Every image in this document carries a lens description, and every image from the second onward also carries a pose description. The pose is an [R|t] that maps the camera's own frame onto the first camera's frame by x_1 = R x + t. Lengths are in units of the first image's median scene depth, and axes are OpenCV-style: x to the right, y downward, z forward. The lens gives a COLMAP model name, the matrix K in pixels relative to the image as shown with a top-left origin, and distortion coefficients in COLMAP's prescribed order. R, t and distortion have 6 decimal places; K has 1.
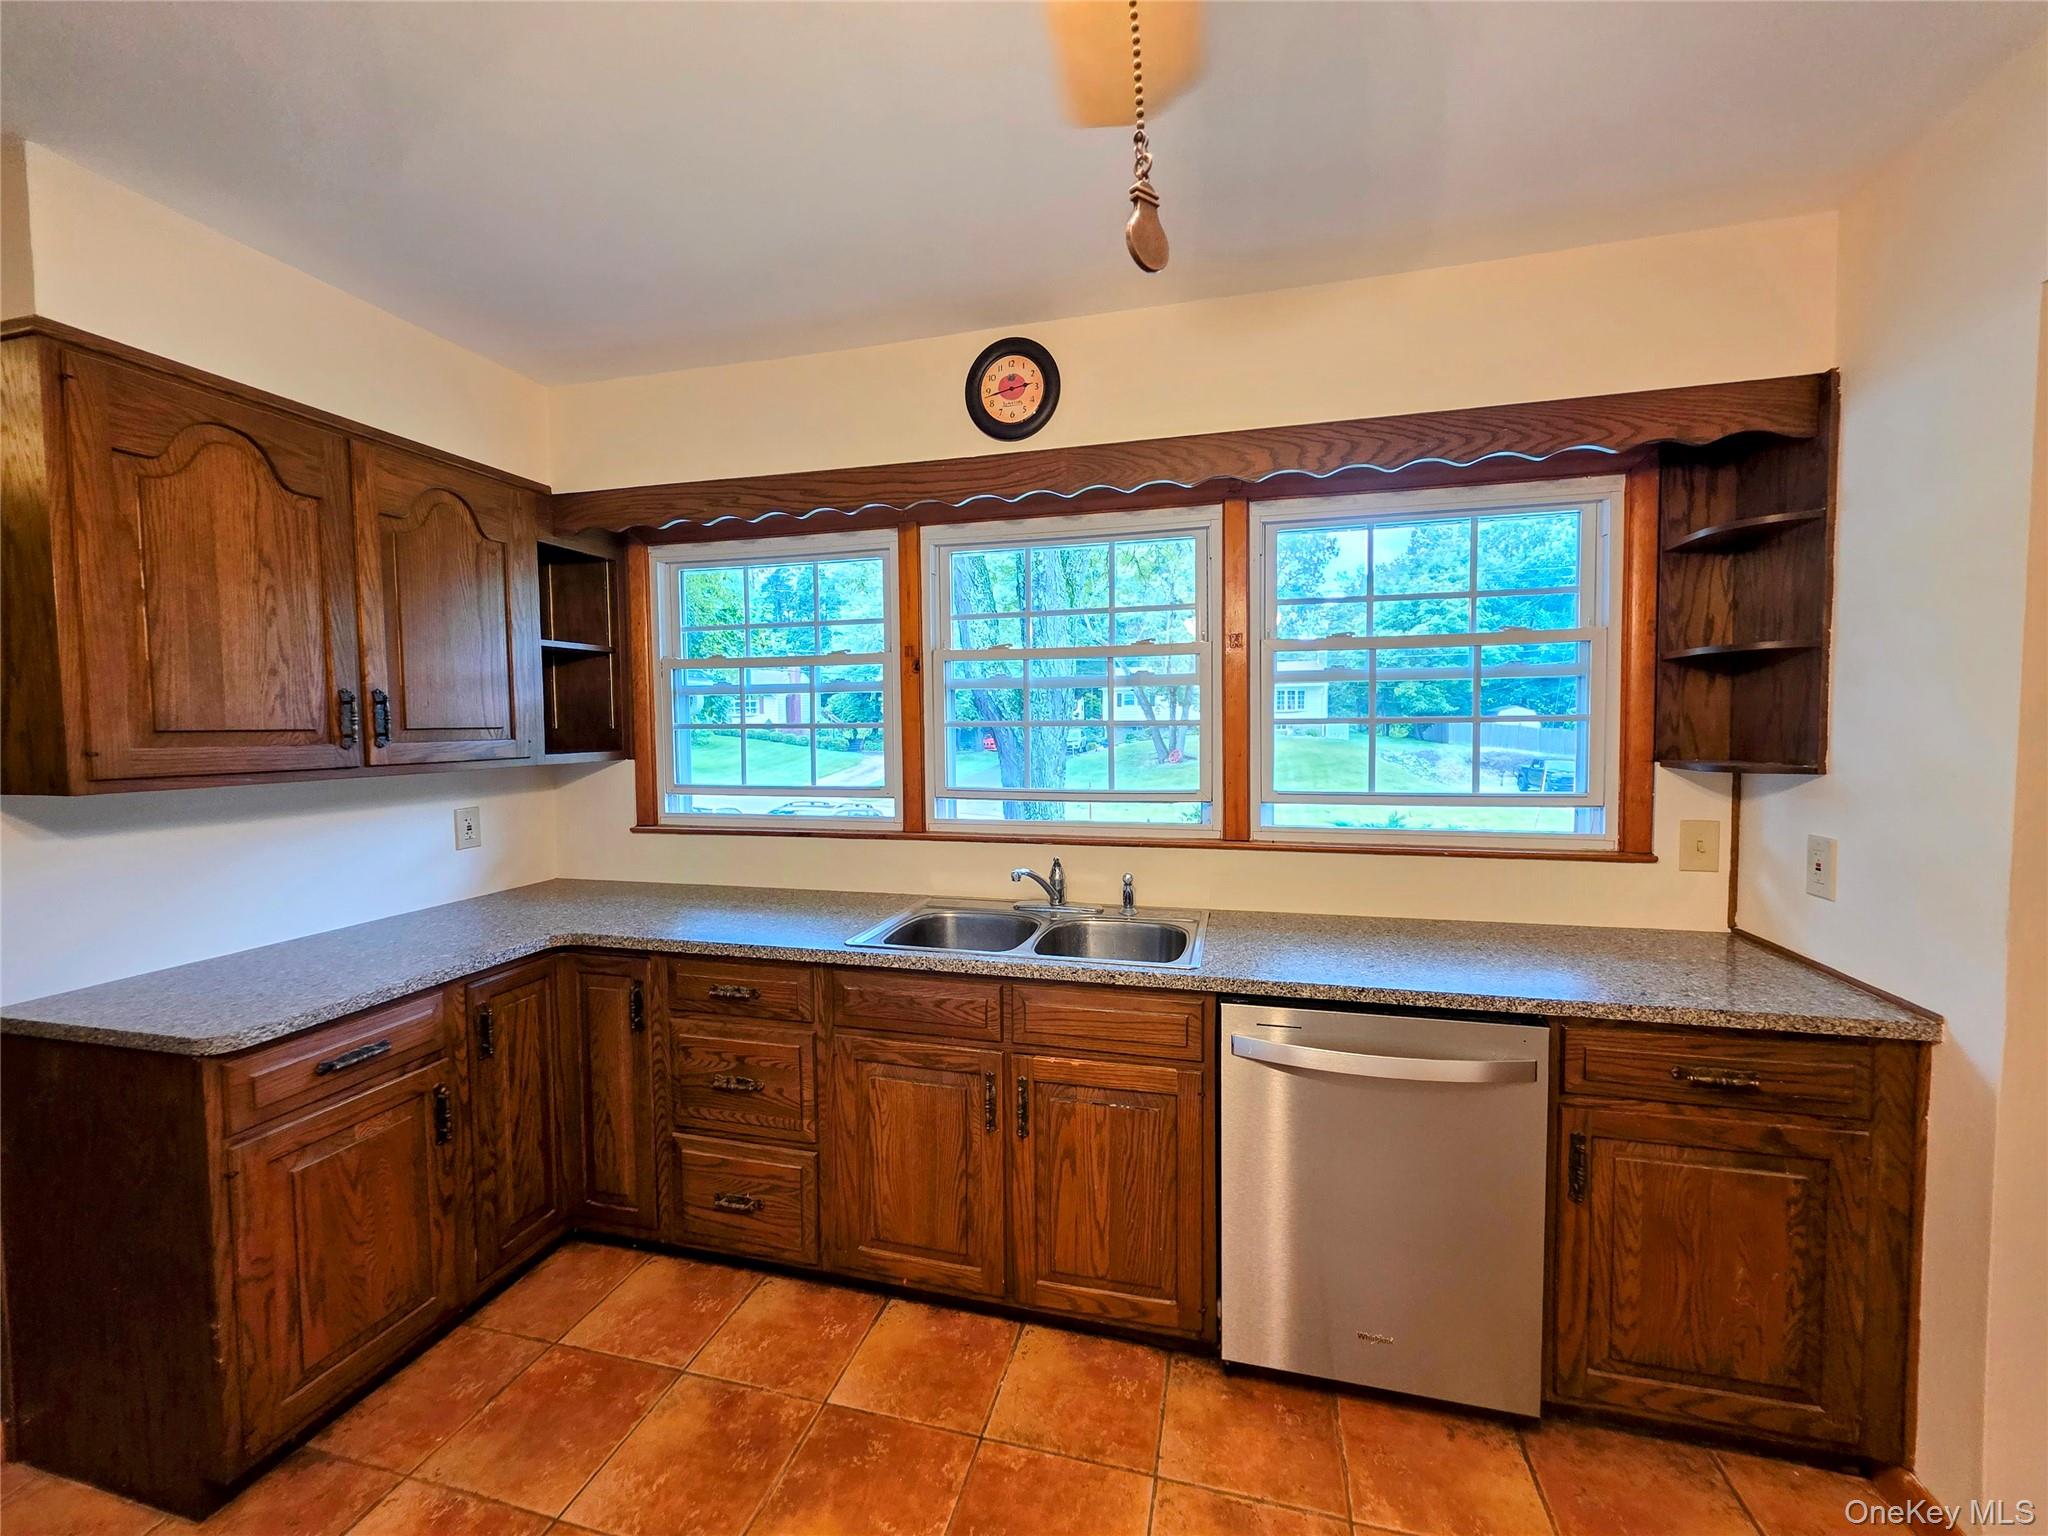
lens RADIAL K [[819.2, 0, 1029.3], [0, 819.2, 761.8], [0, 0, 1]] dist [0.000024, -0.000247]
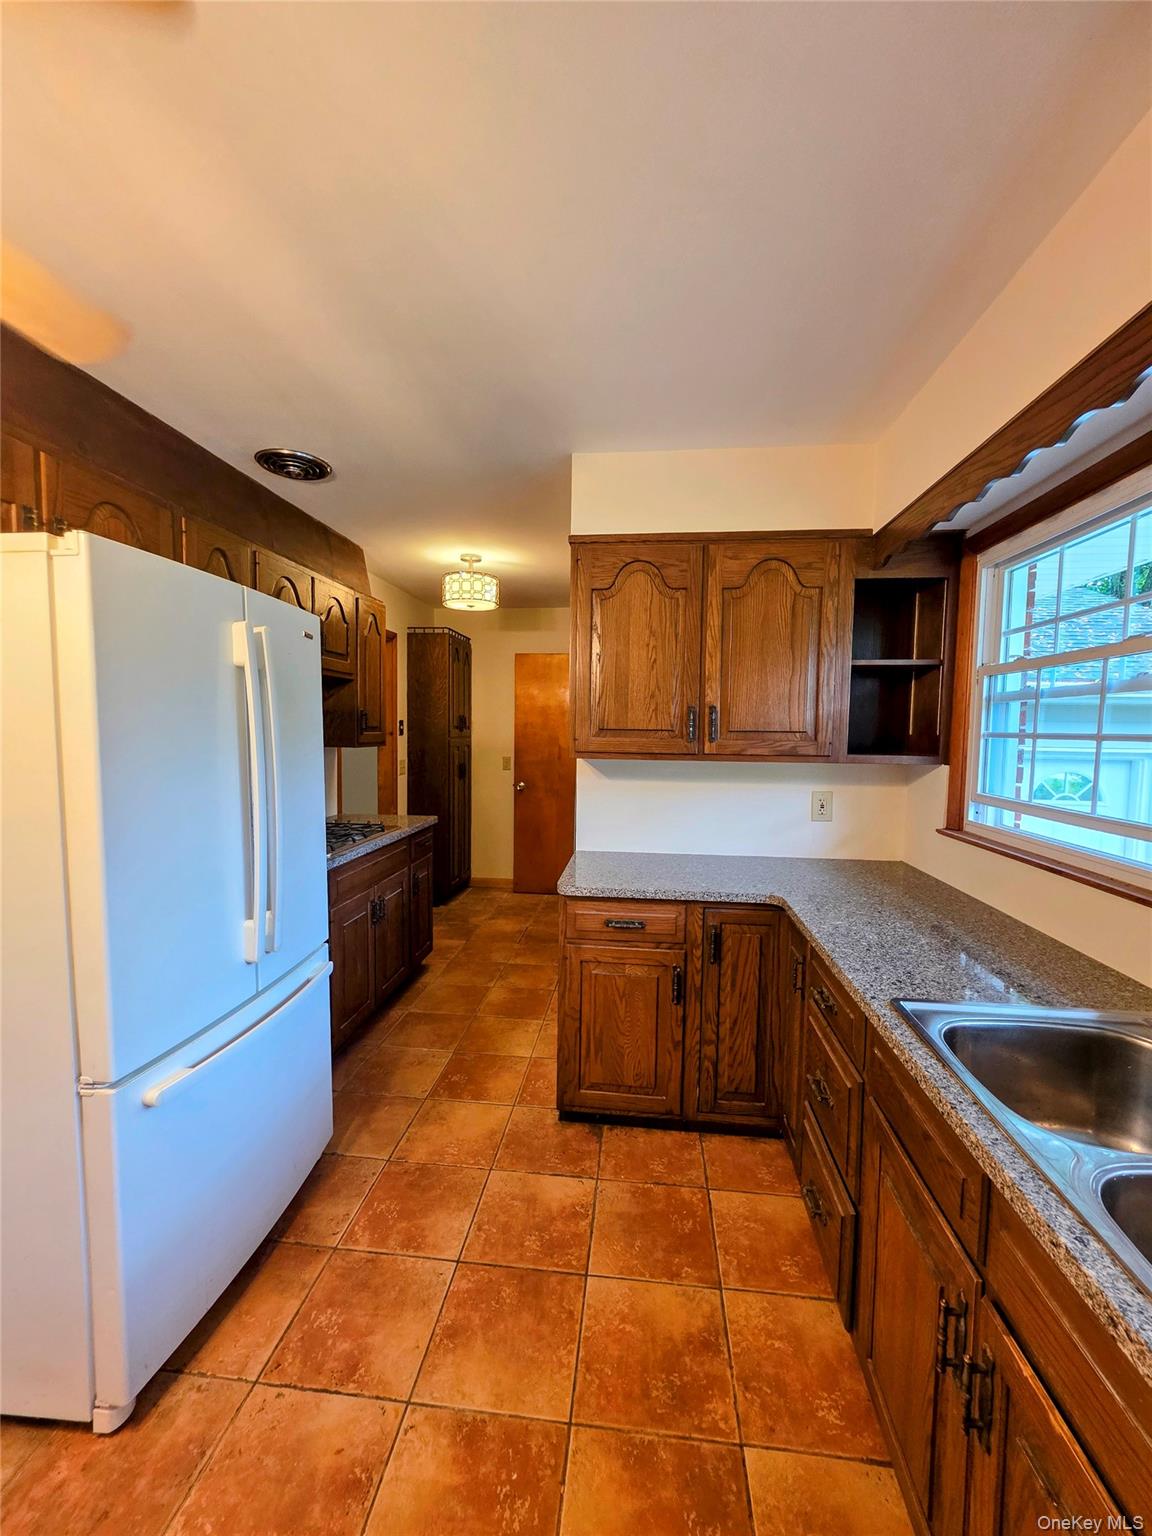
lens RADIAL K [[612.6, 0, 578.5], [0, 612.6, 773.2], [0, 0, 1]] dist [0.001366, 0.000290]
pose [[0.150103, 0.083593, -0.985130, 0.317029], [-0.063419, 0.995181, 0.074782, -0.030803], [0.986634, 0.051251, 0.154681, 0.585240]]
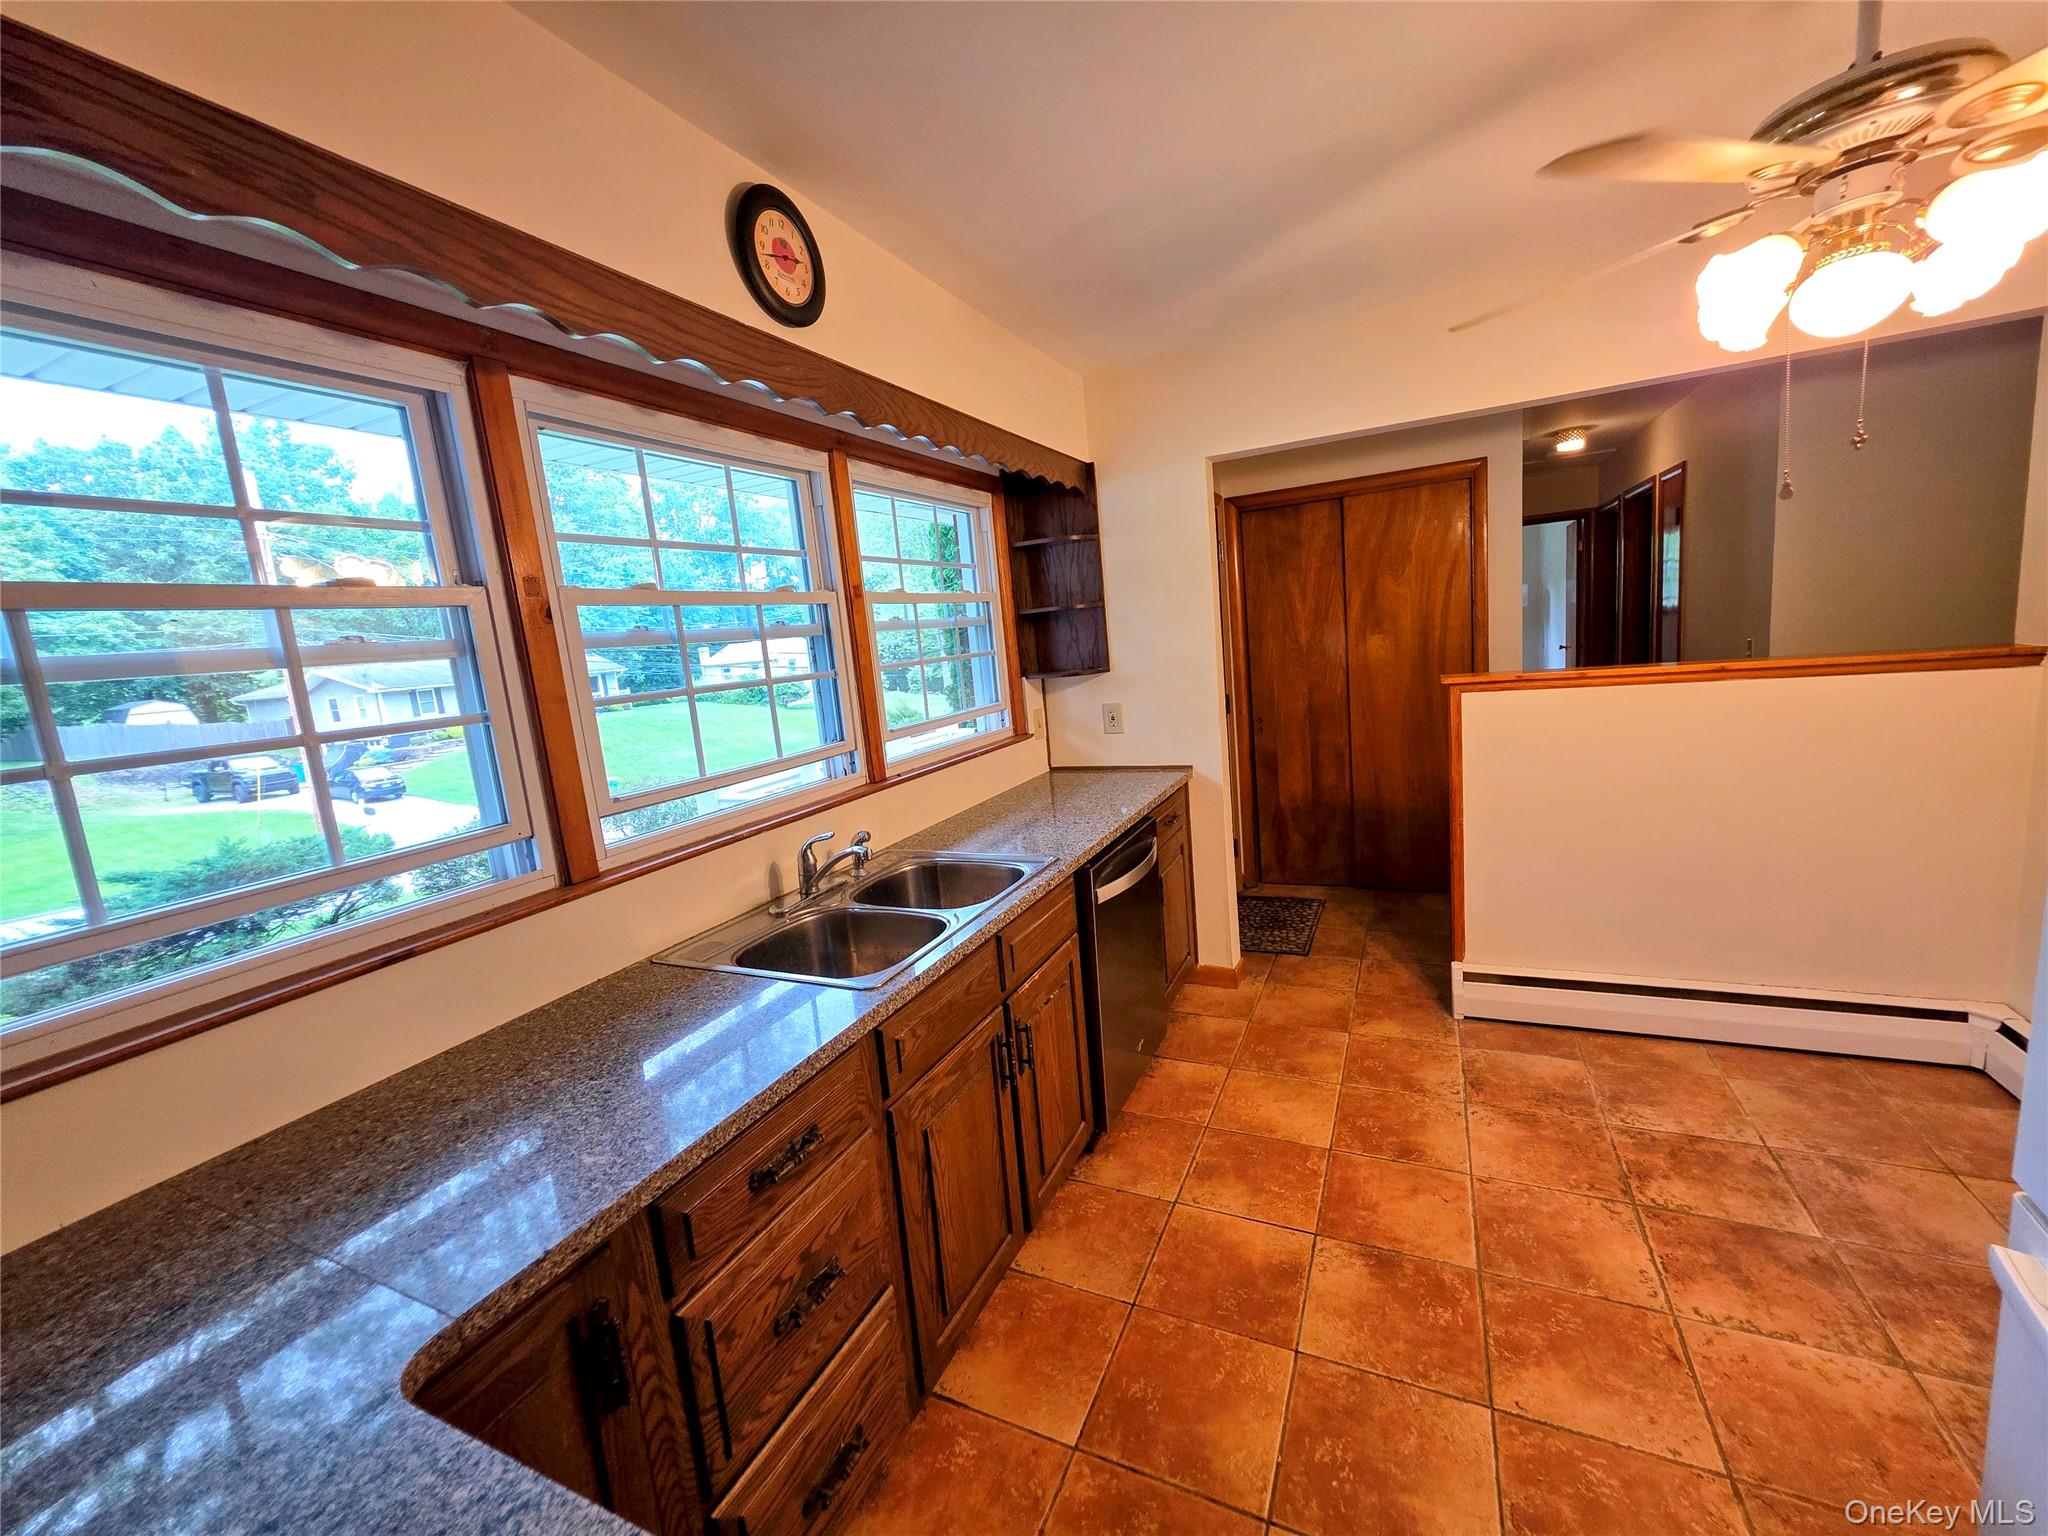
lens RADIAL K [[823.4, 0, 1023.9], [0, 823.4, 759.1], [0, 0, 1]] dist [-0.000217, -0.000246]
pose [[0.183212, -0.154166, 0.970910, -0.881517], [0.131981, 0.982544, 0.131108, -0.055205], [-0.974174, 0.104121, 0.200361, 0.706782]]
